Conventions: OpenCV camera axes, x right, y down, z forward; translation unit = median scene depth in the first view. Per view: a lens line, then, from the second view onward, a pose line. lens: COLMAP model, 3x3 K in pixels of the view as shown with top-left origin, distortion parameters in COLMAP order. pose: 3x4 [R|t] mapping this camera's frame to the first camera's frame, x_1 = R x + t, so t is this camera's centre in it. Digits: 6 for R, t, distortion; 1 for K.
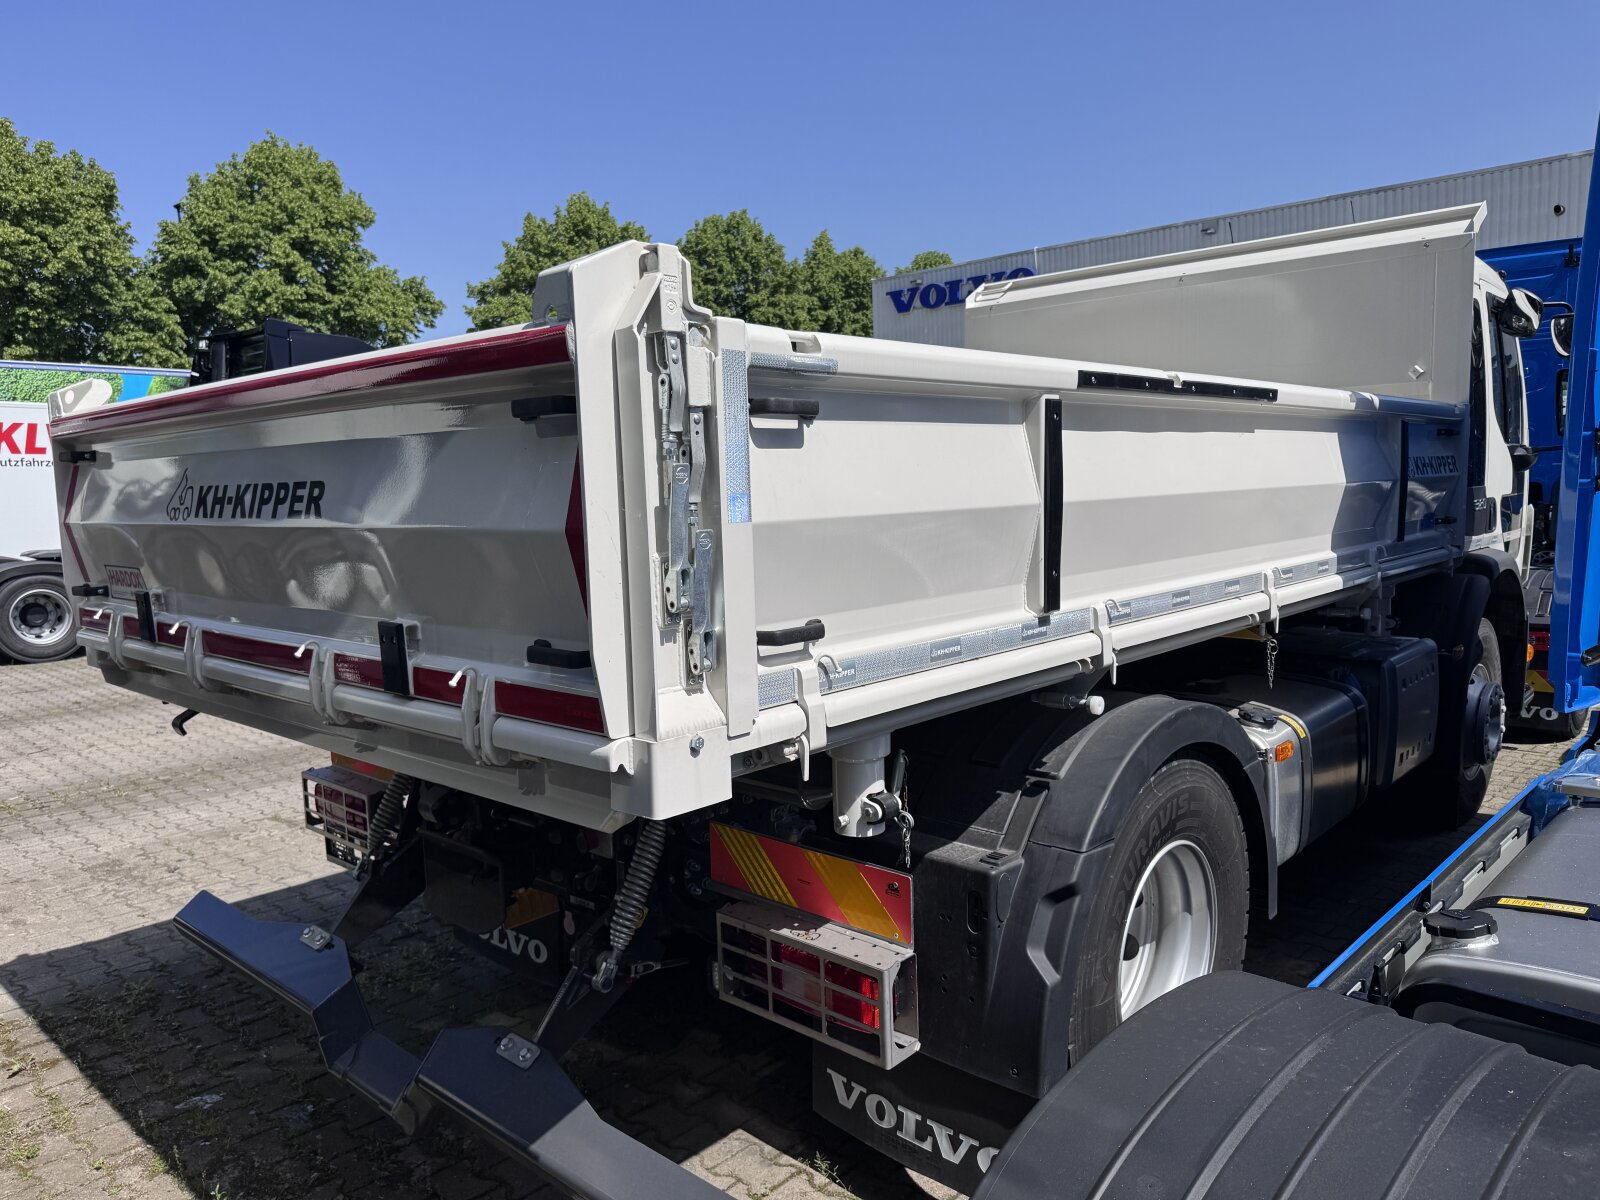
lens RADIAL K [[1125.6, 0, 775.1], [0, 1125.6, 617.7], [0, 0, 1]] dist [-0.002143, -0.001878]
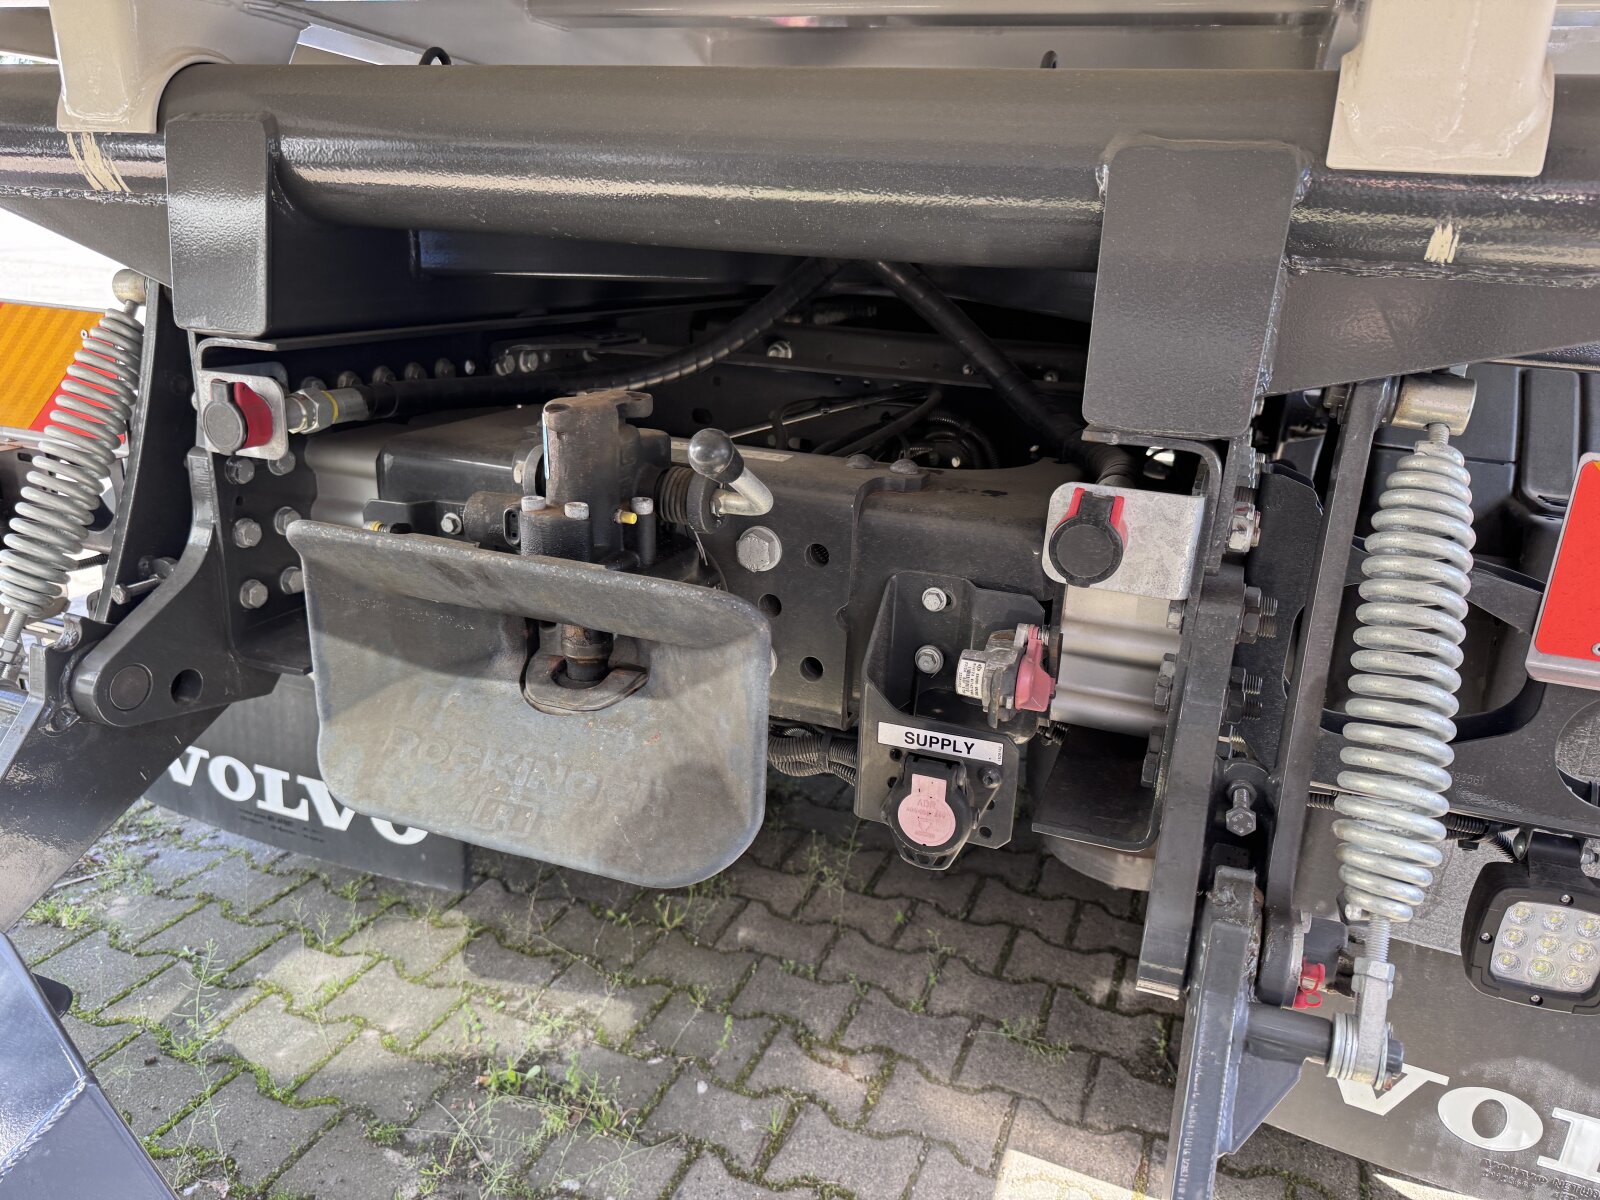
lens RADIAL K [[1137.4, 0, 800.0], [0, 1137.4, 600.0], [0, 0, 1]] dist [0.001211, -0.007210]
pose [[0.921491, -0.008299, 0.388312, -0.257842], [-0.049660, 0.989048, 0.138986, 0.136900], [-0.385213, -0.147358, 0.910987, 0.542507]]
